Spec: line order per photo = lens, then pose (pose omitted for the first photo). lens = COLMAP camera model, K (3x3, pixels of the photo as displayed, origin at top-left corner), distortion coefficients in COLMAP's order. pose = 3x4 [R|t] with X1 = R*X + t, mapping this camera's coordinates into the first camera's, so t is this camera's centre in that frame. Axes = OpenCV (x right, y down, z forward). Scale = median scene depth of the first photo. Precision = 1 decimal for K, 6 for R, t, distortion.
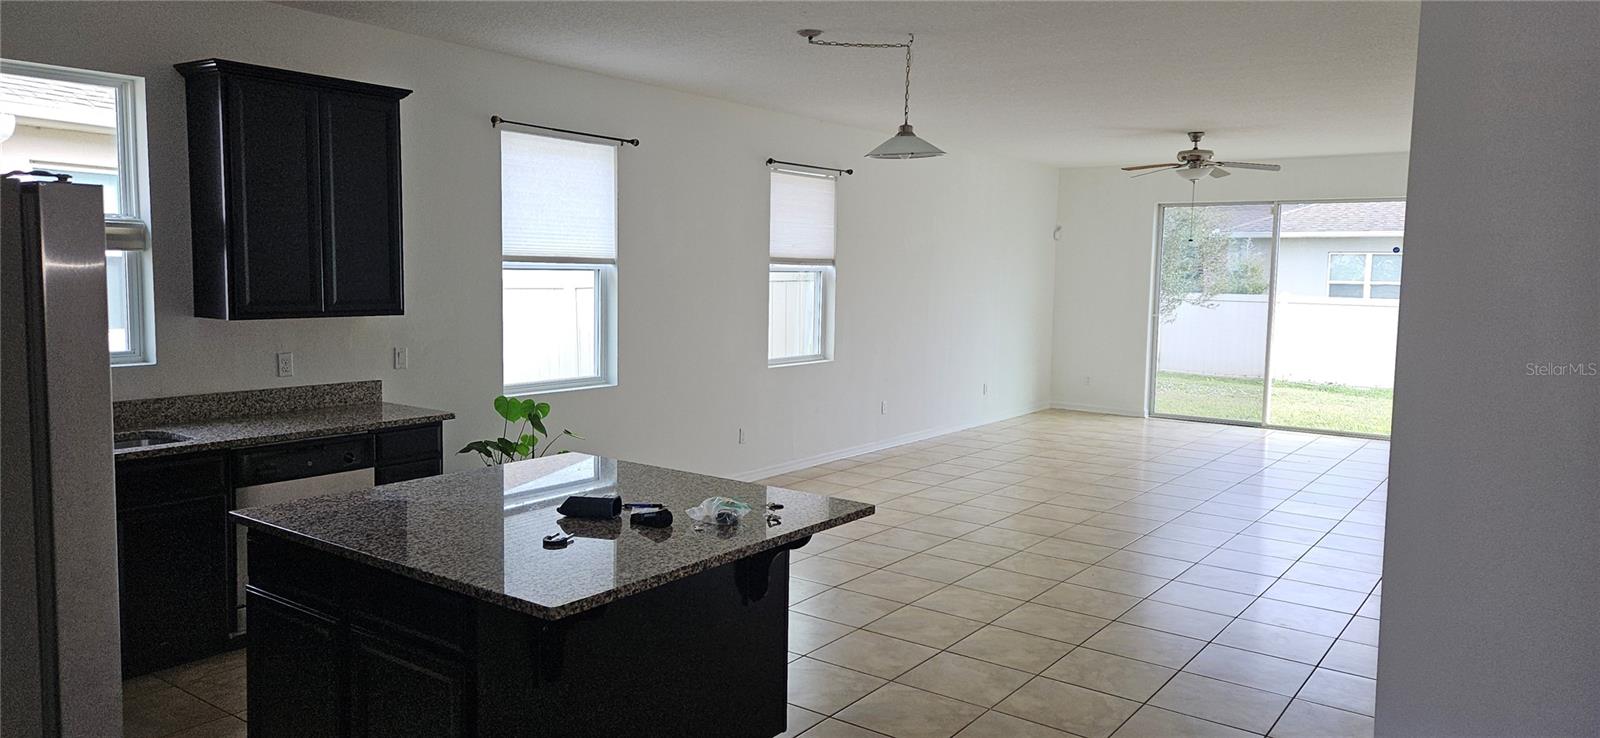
lens RADIAL K [[1062.3, 0, 802.4], [0, 1062.3, 367.6], [0, 0, 1]] dist [0.088221, -0.002685]
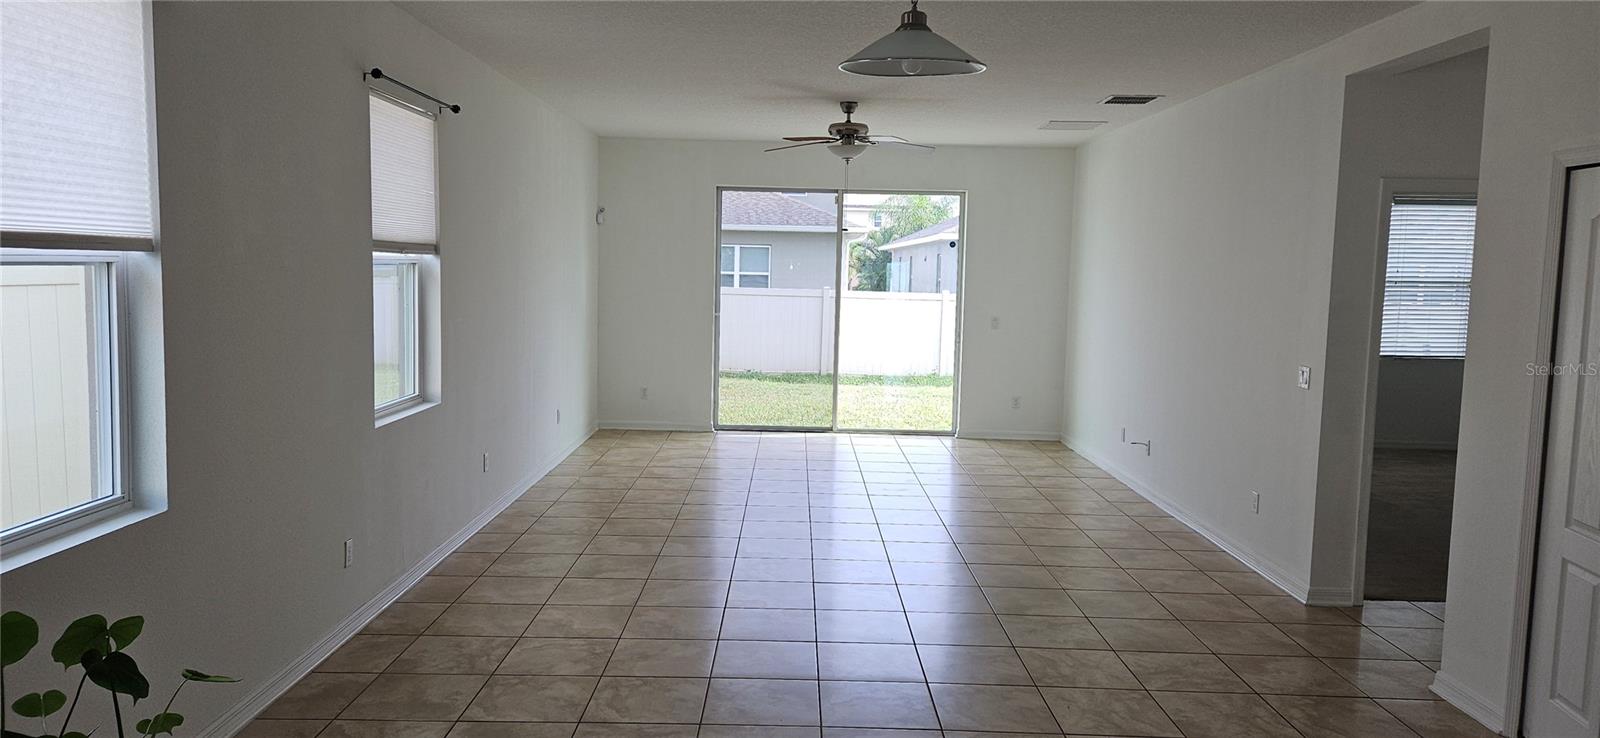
lens RADIAL K [[1062.3, 0, 797.1], [0, 1062.3, 369.3], [0, 0, 1]] dist [0.088221, -0.002685]
pose [[0.805842, -0.058267, 0.589257, -0.175573], [0.050222, 0.998286, 0.030030, -0.034979], [-0.589997, 0.005394, 0.807387, 0.343999]]
